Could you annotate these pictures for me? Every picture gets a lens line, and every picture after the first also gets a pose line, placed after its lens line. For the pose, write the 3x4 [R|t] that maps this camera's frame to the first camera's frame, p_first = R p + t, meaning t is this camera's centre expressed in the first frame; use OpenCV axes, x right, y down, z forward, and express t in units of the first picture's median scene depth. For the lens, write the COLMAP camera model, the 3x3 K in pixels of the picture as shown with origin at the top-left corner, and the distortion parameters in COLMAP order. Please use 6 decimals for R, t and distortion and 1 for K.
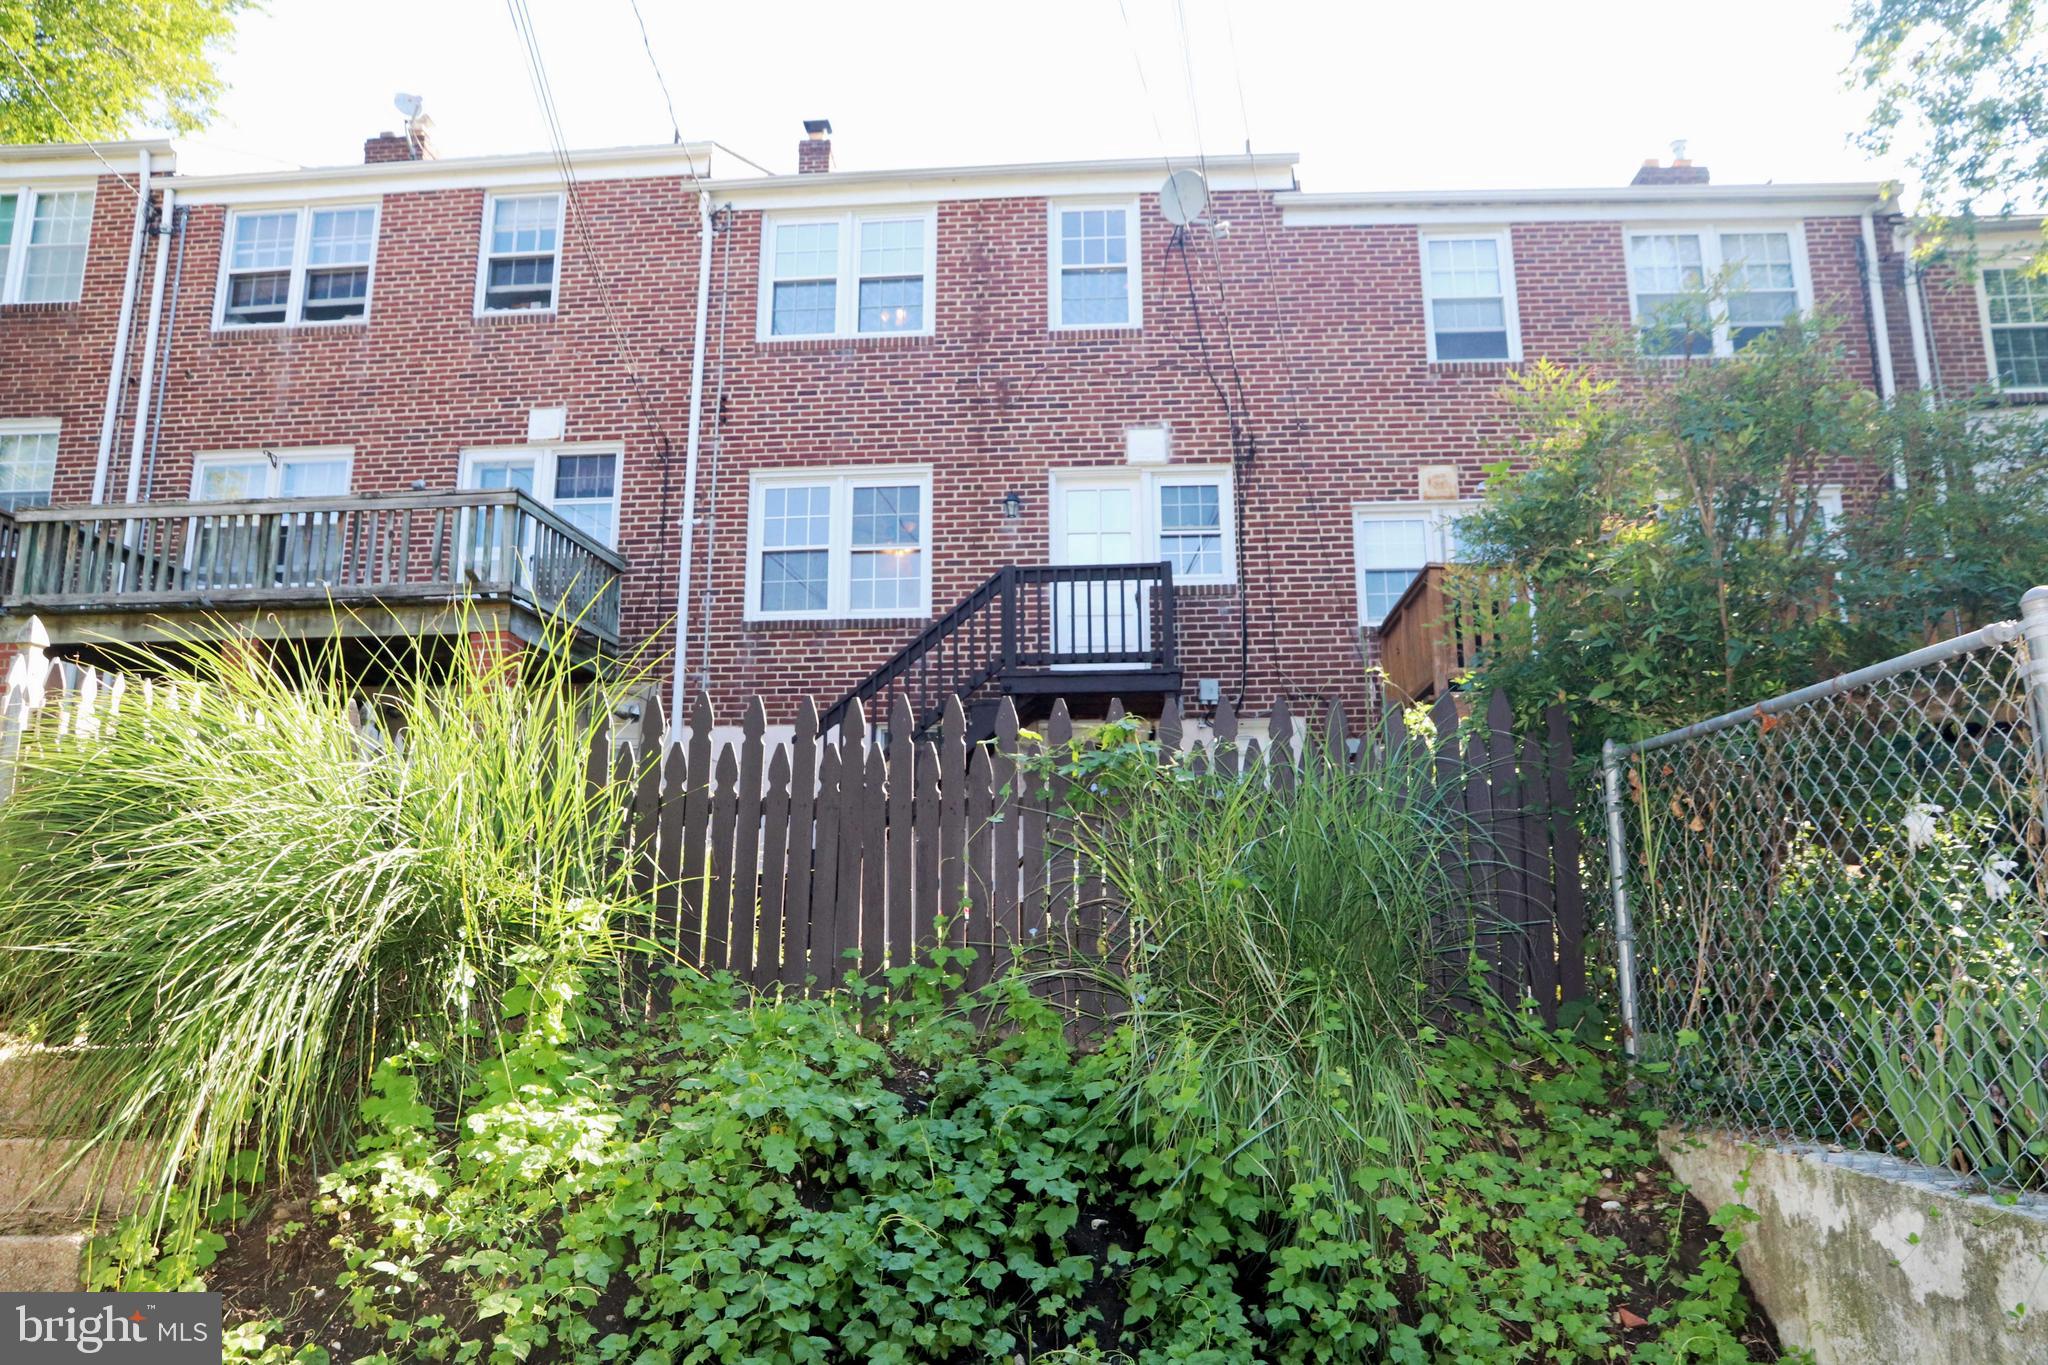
lens RADIAL K [[1373.8, 0, 1024.9], [0, 1373.8, 669.9], [0, 0, 1]] dist [-0.079099, 0.031051]
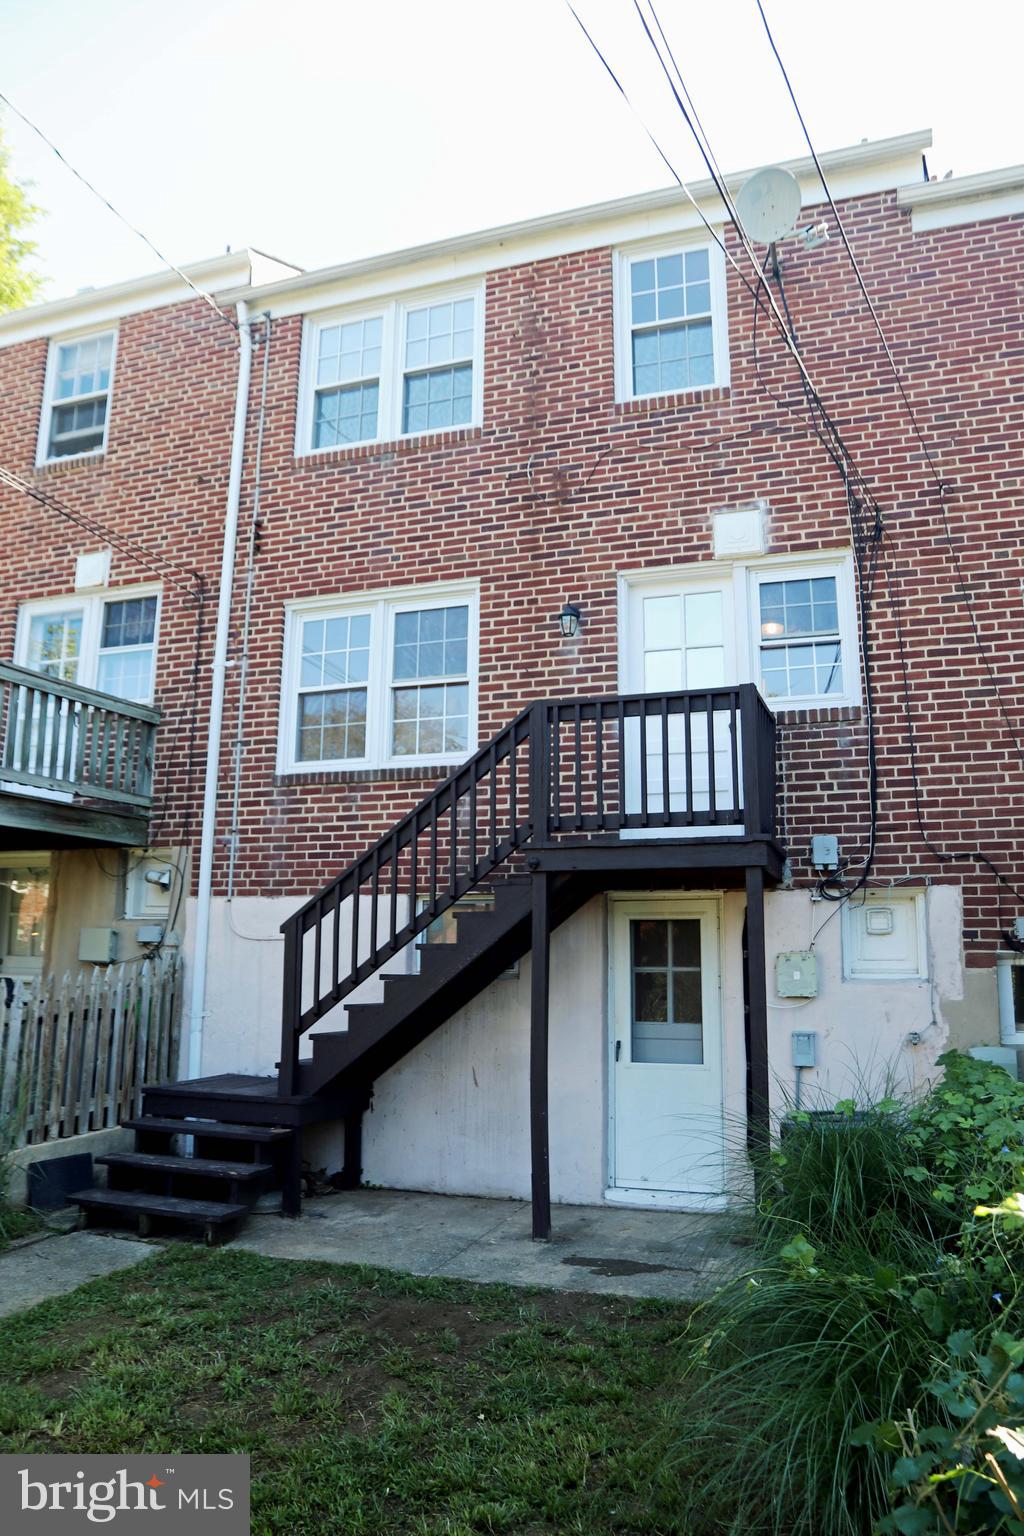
lens RADIAL K [[1030.4, 0, 510.9], [0, 1030.4, 782.9], [0, 0, 1]] dist [-0.079099, 0.031051]
pose [[0.968903, -0.031019, -0.245487, 0.101202], [0.035755, 0.999250, 0.014860, -0.034586], [0.244842, -0.023175, 0.969286, 0.398355]]
